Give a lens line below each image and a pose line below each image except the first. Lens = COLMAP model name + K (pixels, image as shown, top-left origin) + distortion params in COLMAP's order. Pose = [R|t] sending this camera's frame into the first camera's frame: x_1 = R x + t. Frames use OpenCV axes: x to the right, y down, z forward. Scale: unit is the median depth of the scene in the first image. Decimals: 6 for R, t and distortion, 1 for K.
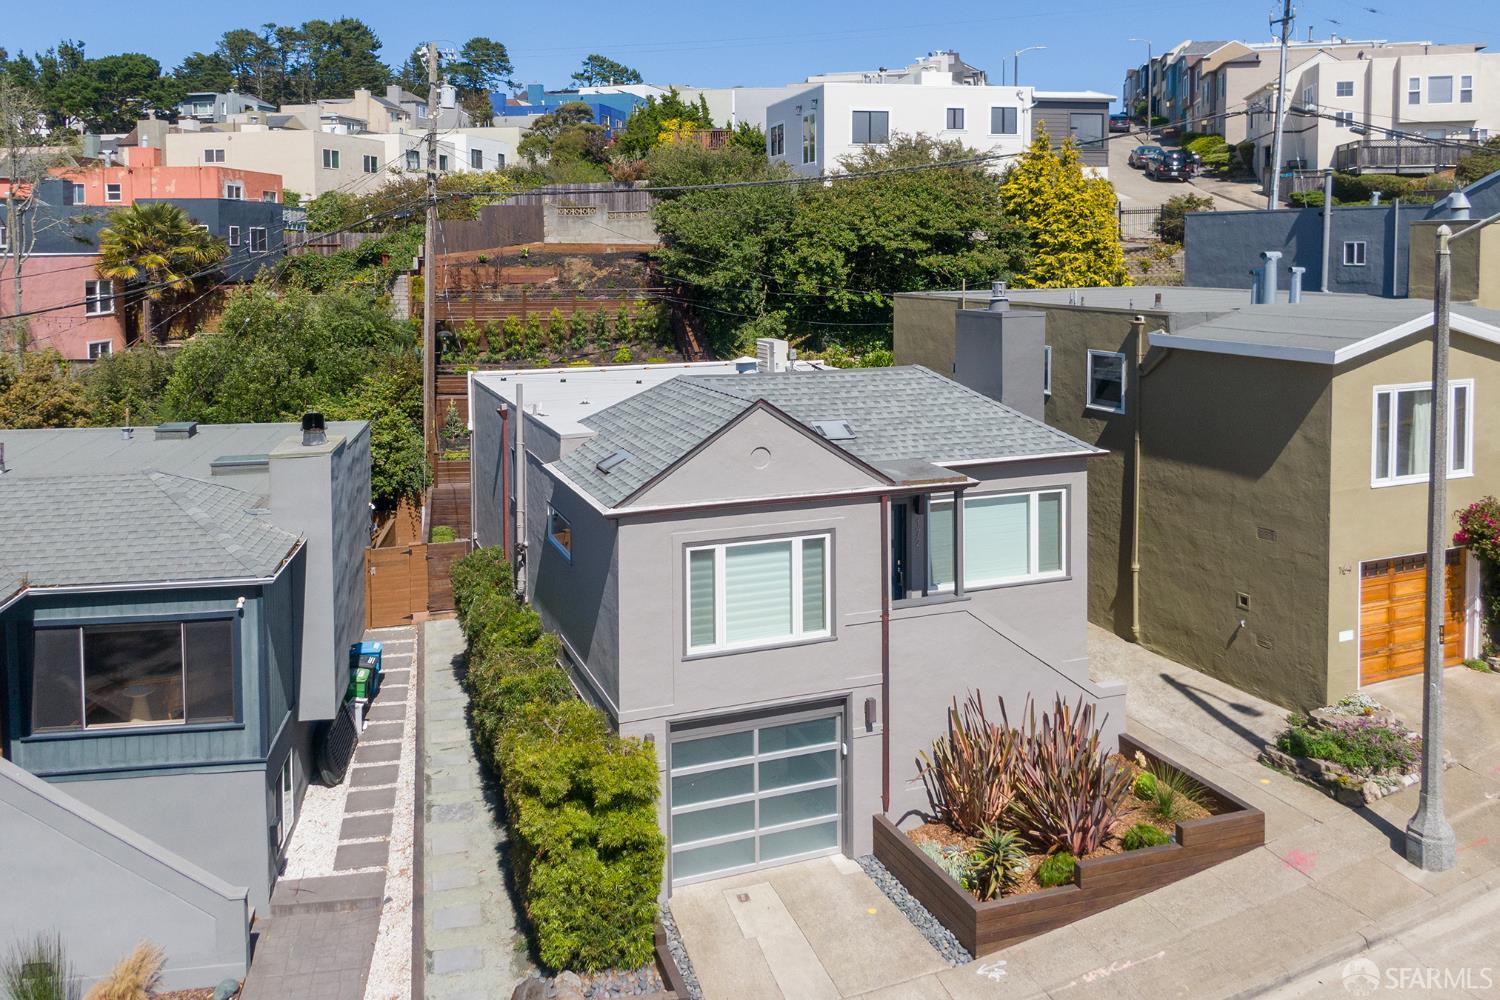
lens RADIAL K [[1174.8, 0, 847.4], [0, 1174.8, 544.3], [0, 0, 1]] dist [0.035636, -0.028356]
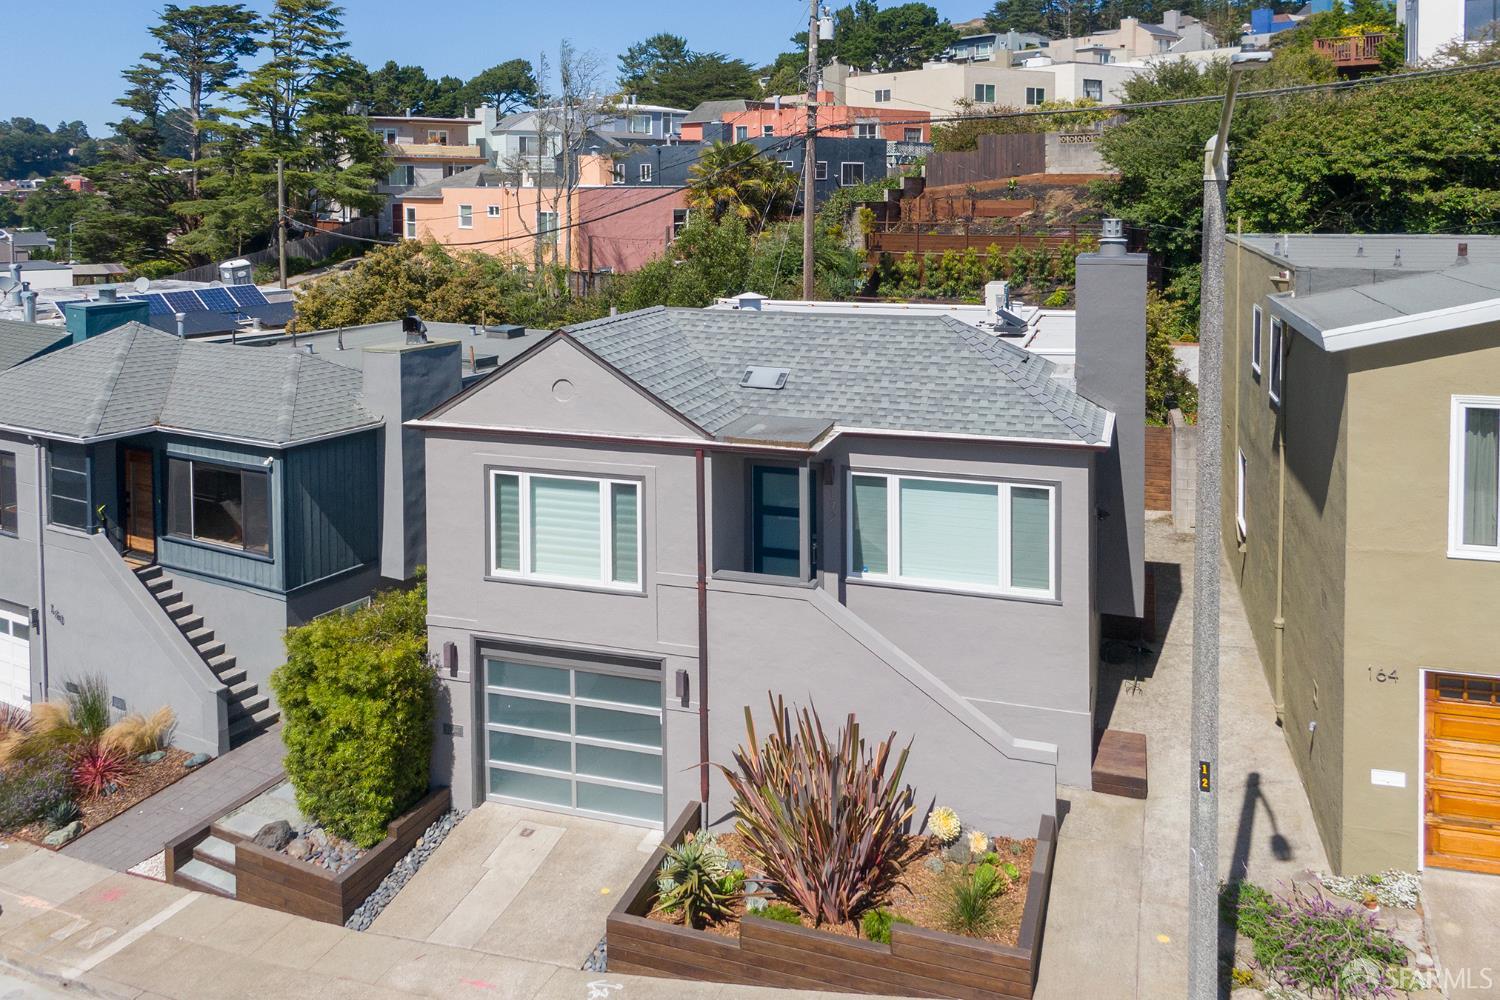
lens RADIAL K [[1250.3, 0, 750.0], [0, 1250.3, 500.0], [0, 0, 1]] dist [0.056528, -0.082502]
pose [[0.759842, 0.162388, -0.629500, 0.502785], [-0.161664, 0.985082, 0.058977, -0.049885], [0.629686, 0.056955, 0.774759, 0.214886]]
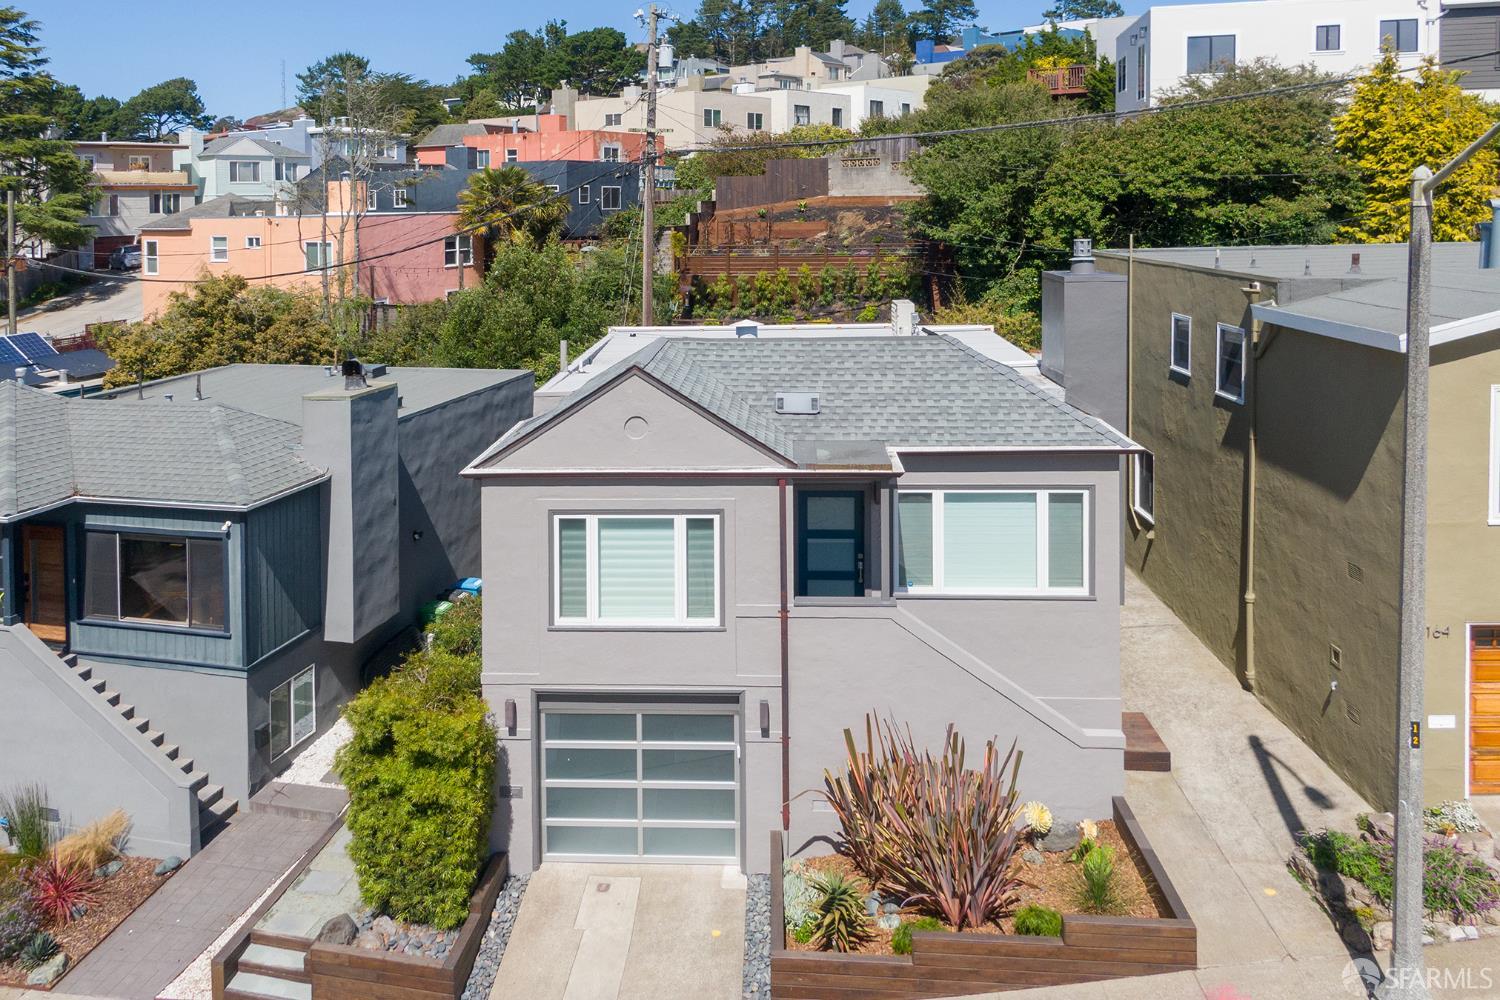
lens RADIAL K [[1250.3, 0, 750.0], [0, 1250.3, 500.0], [0, 0, 1]] dist [0.056528, -0.082502]
pose [[0.901551, 0.089787, -0.423254, 0.313476], [-0.093816, 0.995525, 0.011351, -0.025371], [0.422380, 0.029475, 0.905940, 0.090659]]
